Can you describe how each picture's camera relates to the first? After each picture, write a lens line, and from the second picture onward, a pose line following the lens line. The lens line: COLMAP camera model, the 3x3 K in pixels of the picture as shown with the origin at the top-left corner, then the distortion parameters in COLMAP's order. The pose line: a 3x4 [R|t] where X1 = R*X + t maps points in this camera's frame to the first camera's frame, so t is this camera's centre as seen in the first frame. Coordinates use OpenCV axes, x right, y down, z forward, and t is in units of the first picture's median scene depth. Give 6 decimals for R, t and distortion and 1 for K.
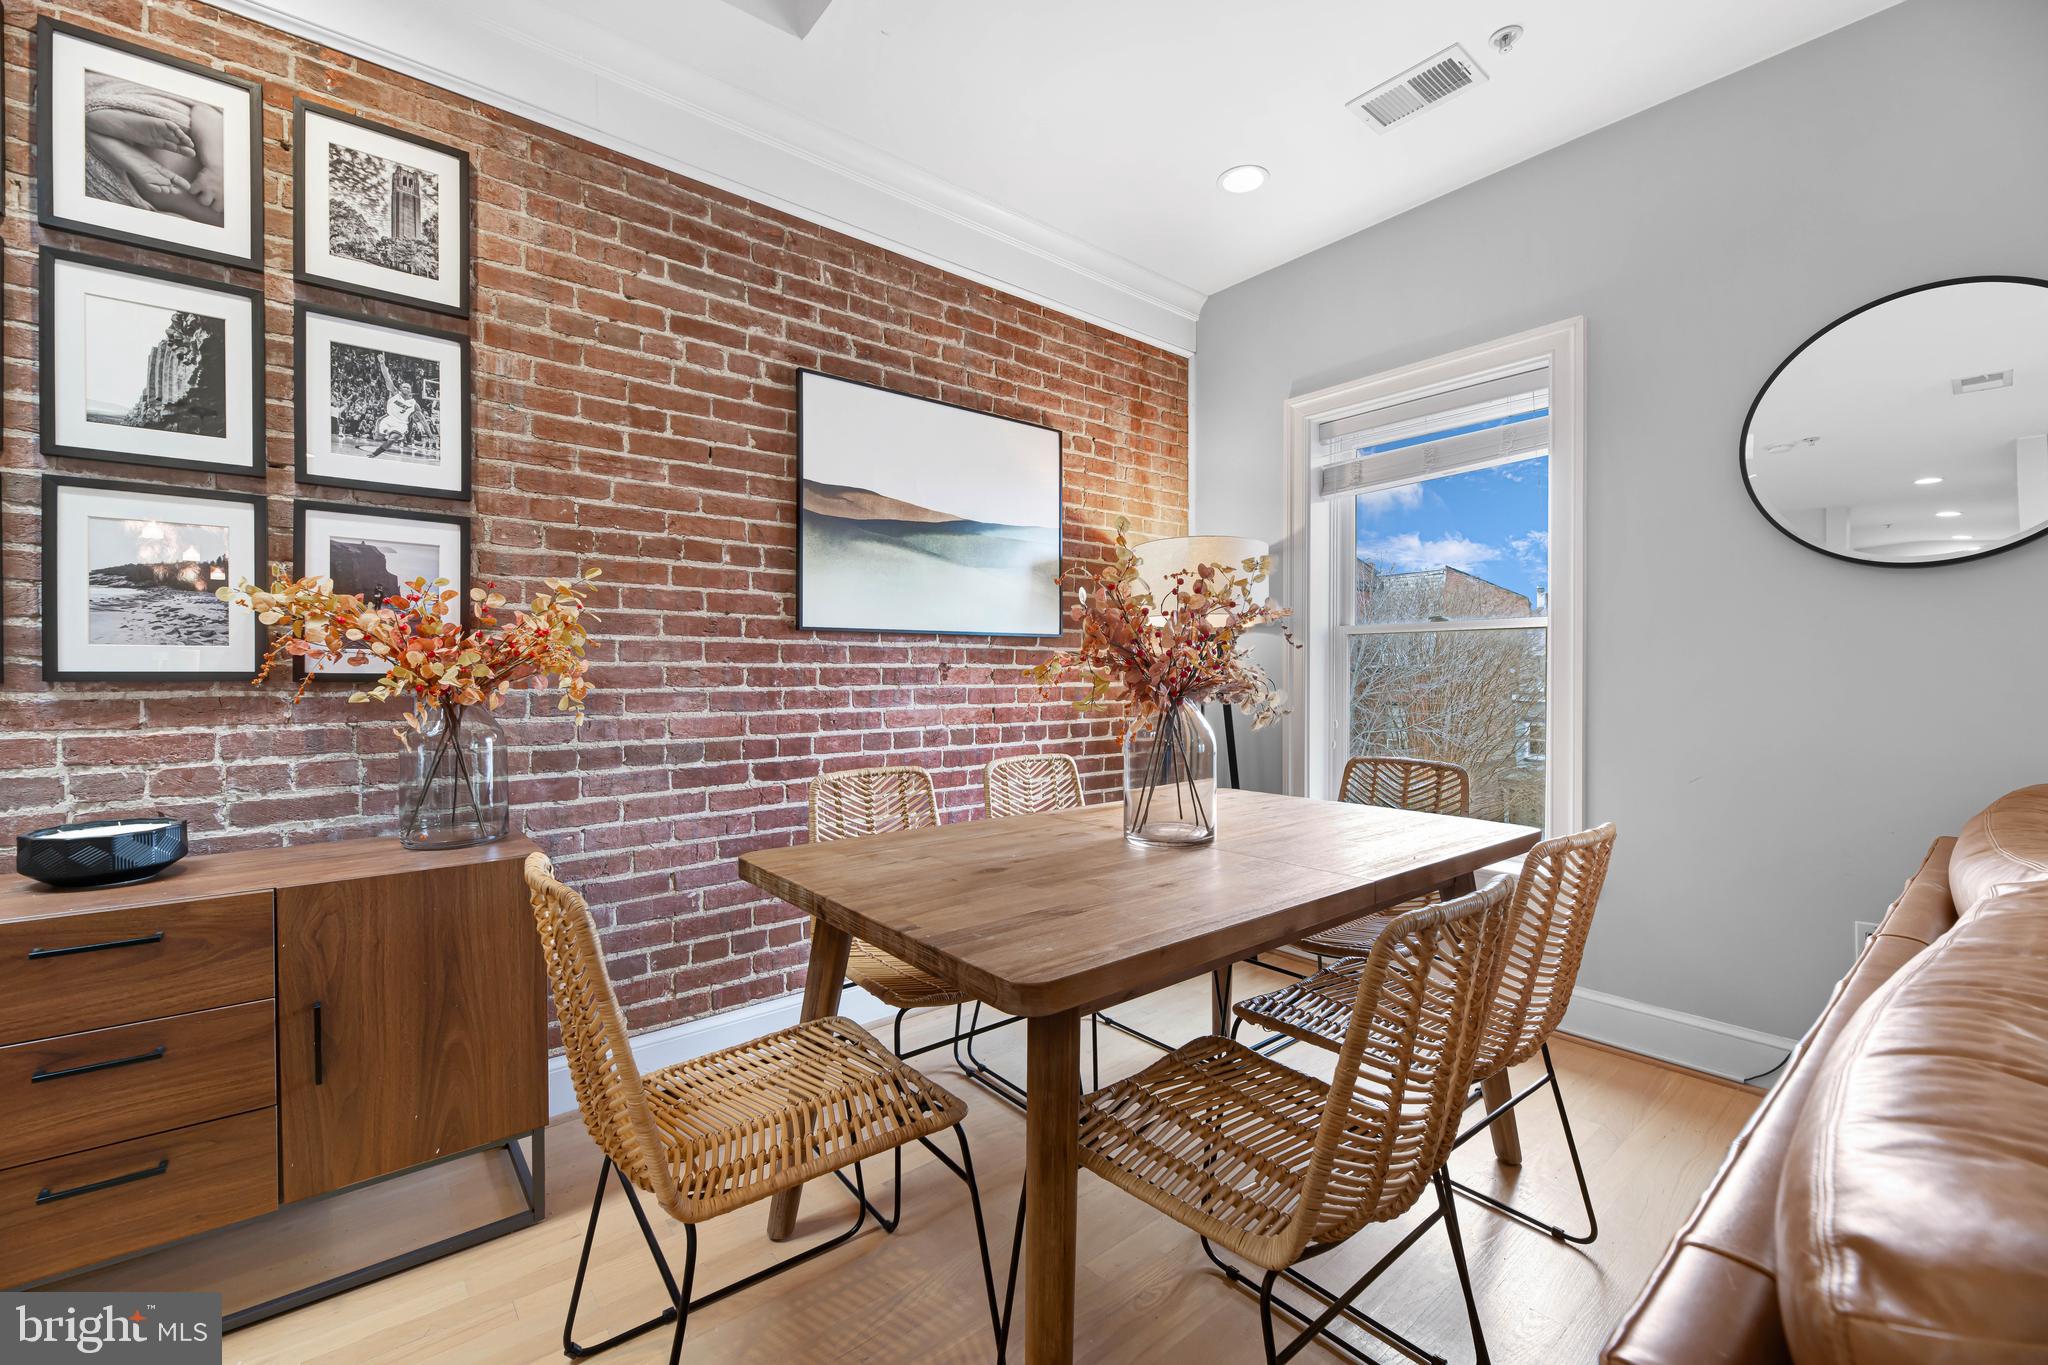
lens RADIAL K [[835.1, 0, 1067.2], [0, 835.1, 679.4], [0, 0, 1]] dist [-0.002245, -0.002016]
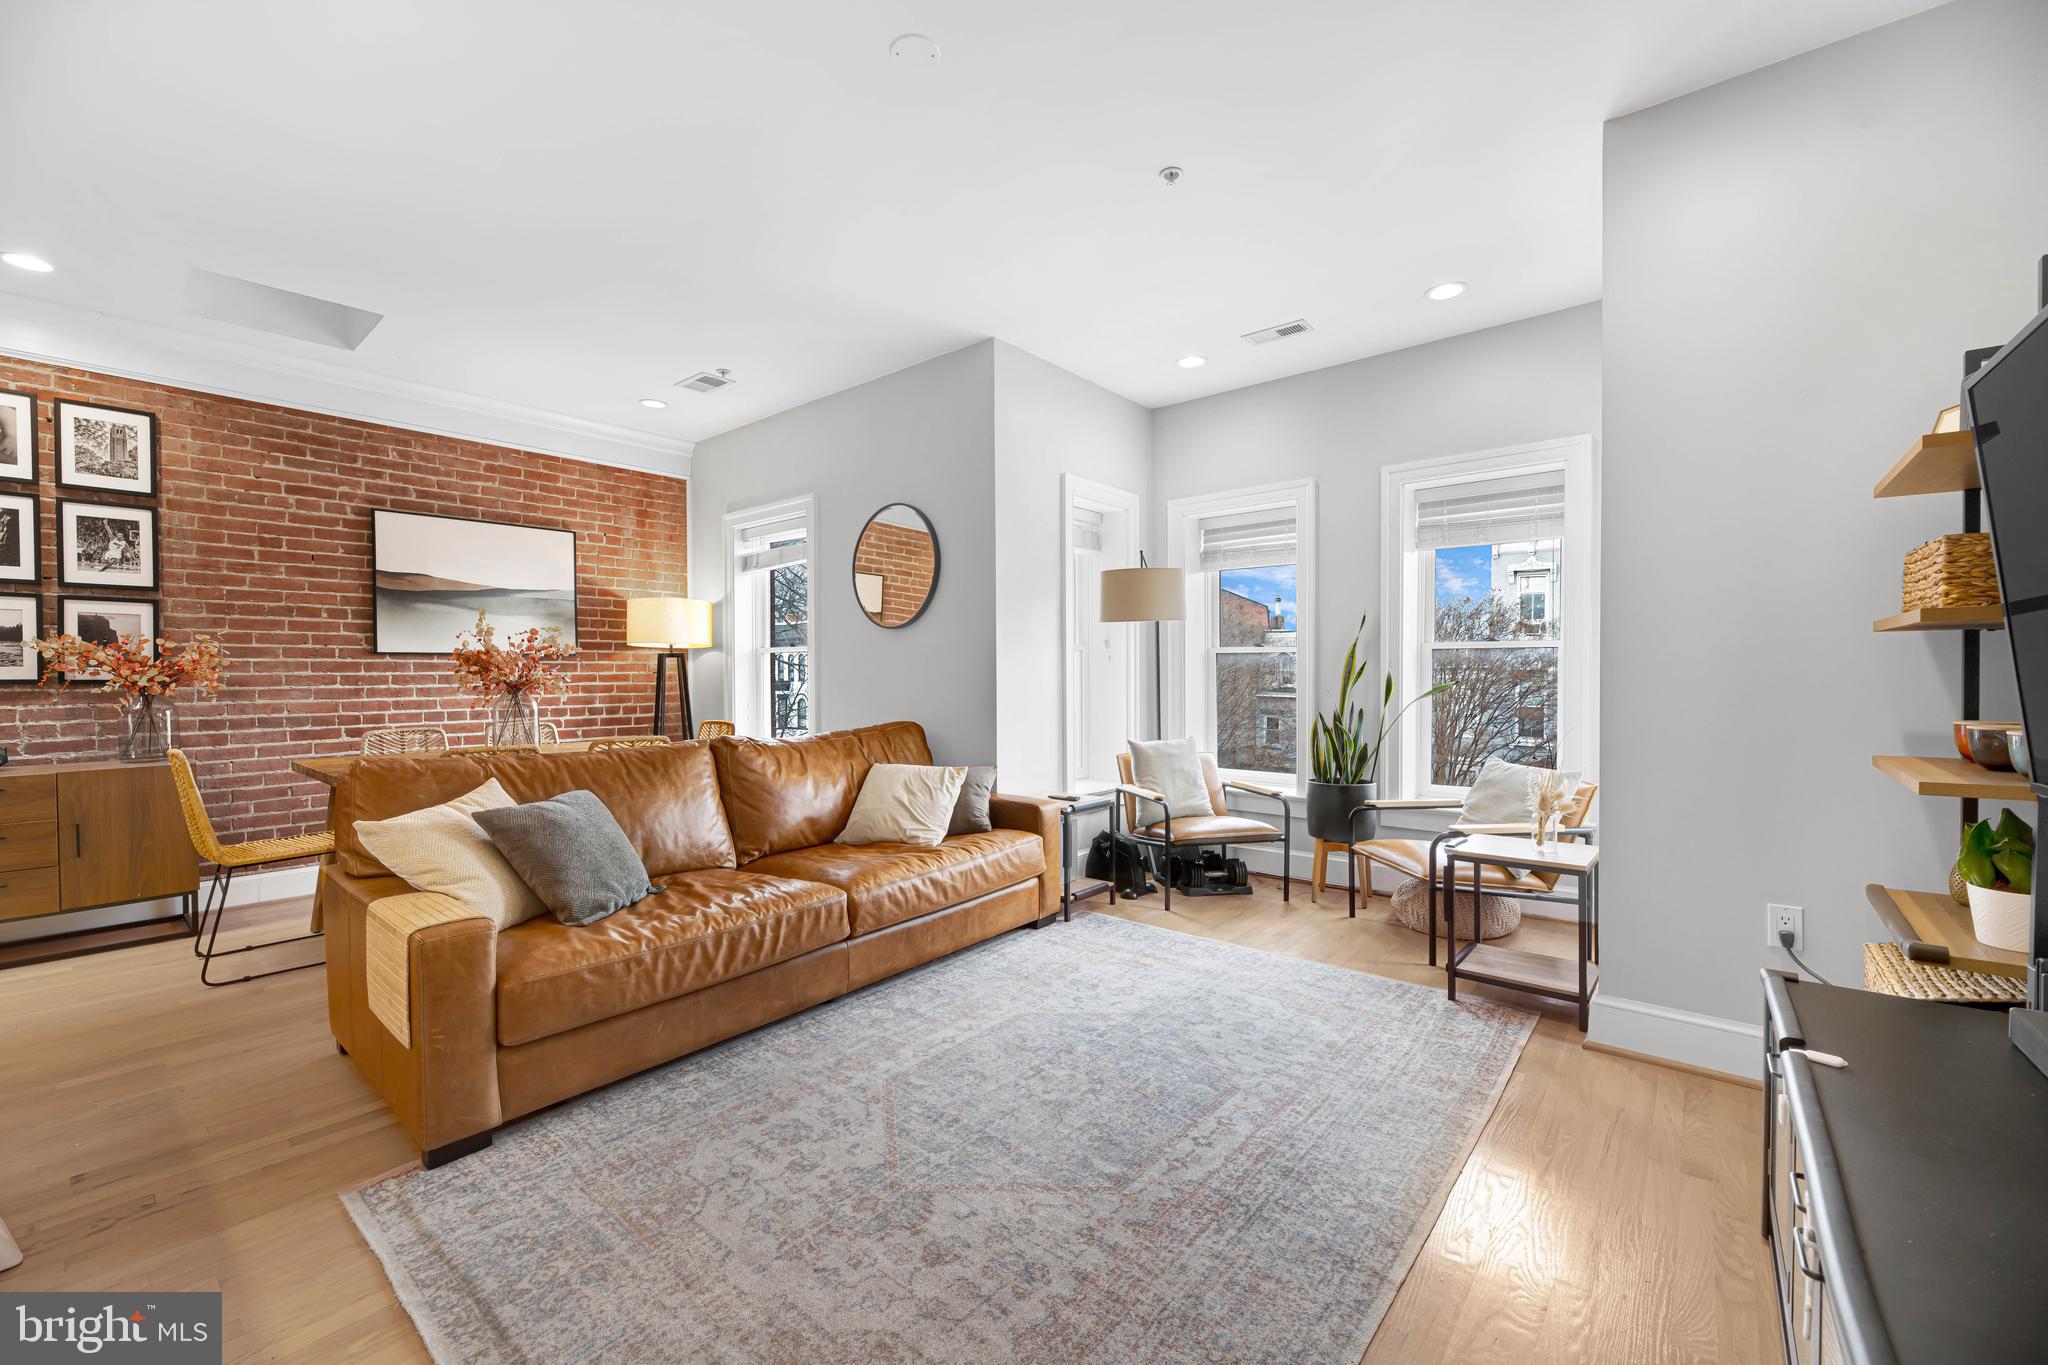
lens RADIAL K [[815.8, 0, 1024.1], [0, 815.8, 685.6], [0, 0, 1]] dist [-0.000010, -0.003197]
pose [[0.984926, -0.006772, 0.172842, 0.852073], [0.005393, 0.999950, 0.008447, 0.002134], [-0.172891, -0.007388, 0.984913, -1.100017]]
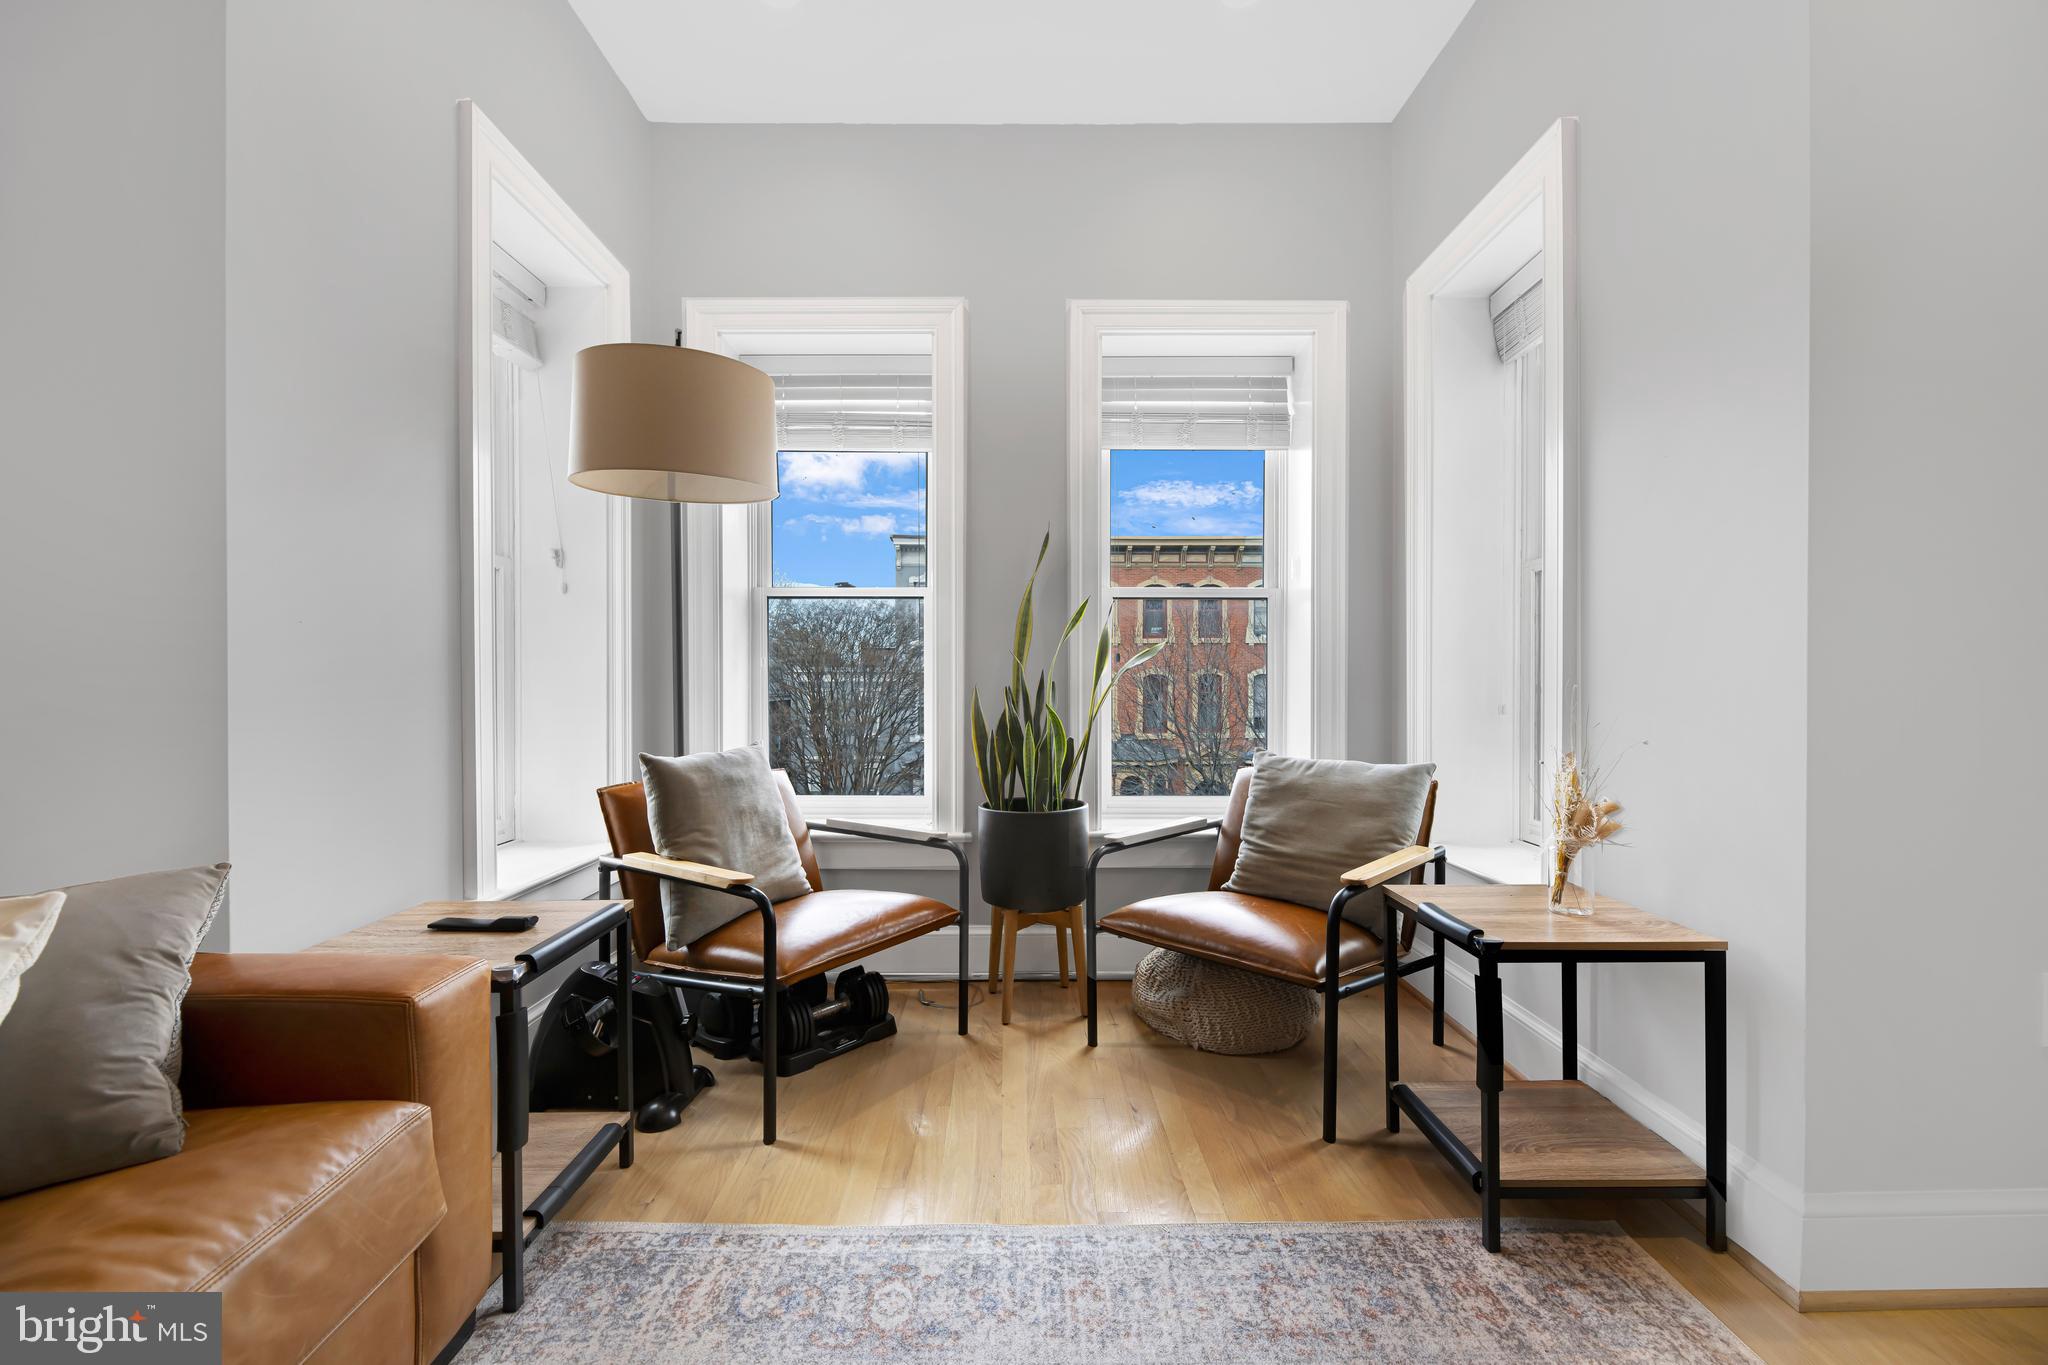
lens RADIAL K [[822.0, 0, 1018.0], [0, 822.0, 684.6], [0, 0, 1]] dist [-0.001329, -0.000426]
pose [[0.640203, -0.005671, 0.768185, 1.018865], [0.004545, 0.999983, 0.003595, 0.073781], [-0.768193, 0.001190, 0.640218, -0.086271]]
